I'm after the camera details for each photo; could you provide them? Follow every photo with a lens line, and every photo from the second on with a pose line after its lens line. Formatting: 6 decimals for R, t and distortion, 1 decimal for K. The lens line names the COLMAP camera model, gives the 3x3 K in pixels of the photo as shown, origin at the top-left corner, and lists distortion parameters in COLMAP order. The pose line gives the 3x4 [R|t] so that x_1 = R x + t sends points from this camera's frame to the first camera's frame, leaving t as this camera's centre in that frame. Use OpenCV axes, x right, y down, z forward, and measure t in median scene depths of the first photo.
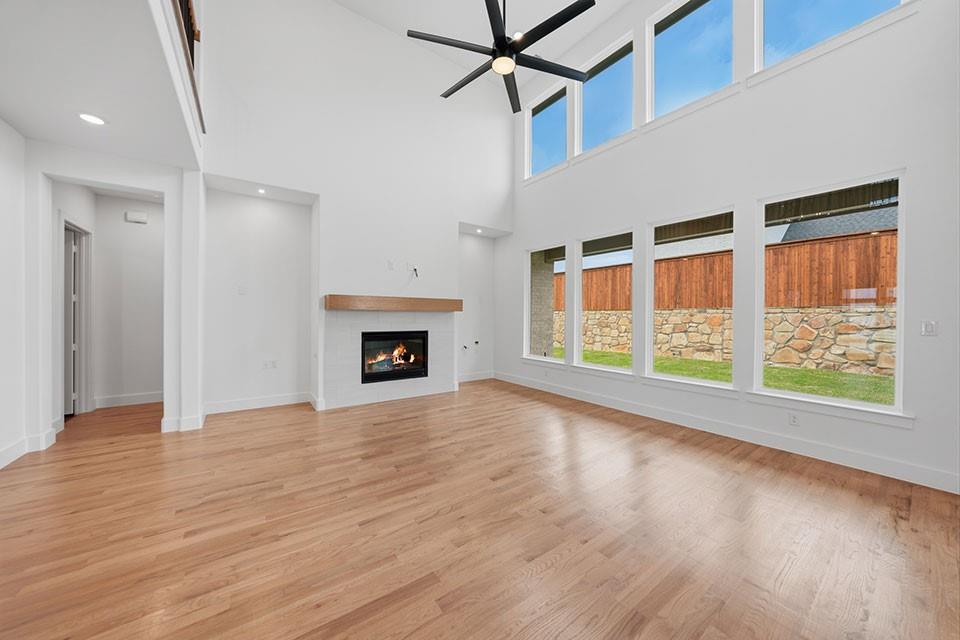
lens RADIAL K [[339.4, 0, 480.0], [0, 339.4, 320.0], [0, 0, 1]] dist [-0.022490, 0.000030]
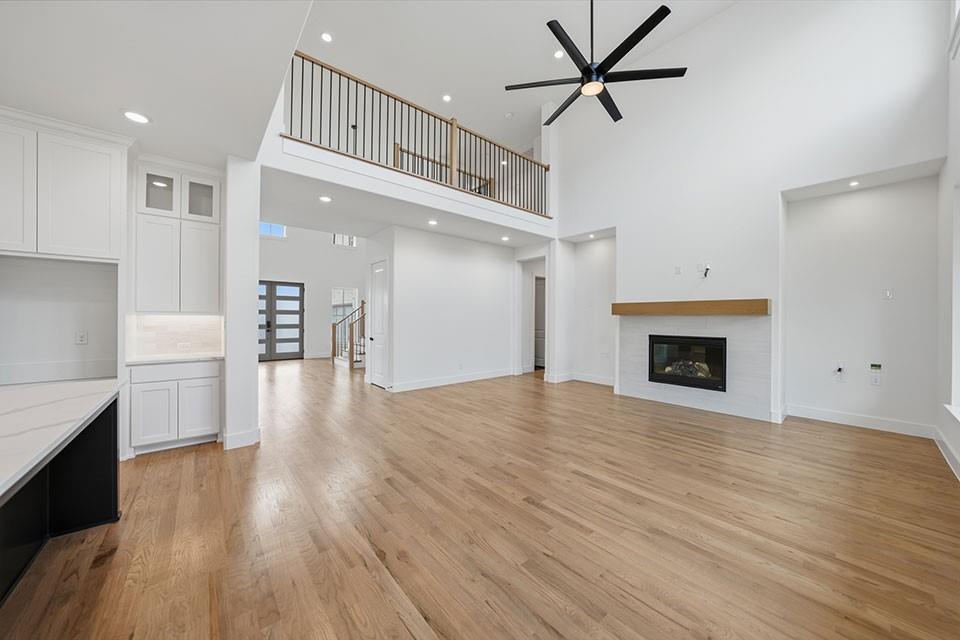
lens RADIAL K [[339.4, 0, 480.0], [0, 339.4, 320.0], [0, 0, 1]] dist [-0.022490, 0.000030]
pose [[0.061450, -0.000338, -0.998110, 0.848309], [-0.017317, 0.999849, -0.001404, -0.002799], [0.997960, 0.017371, 0.061434, 0.432750]]
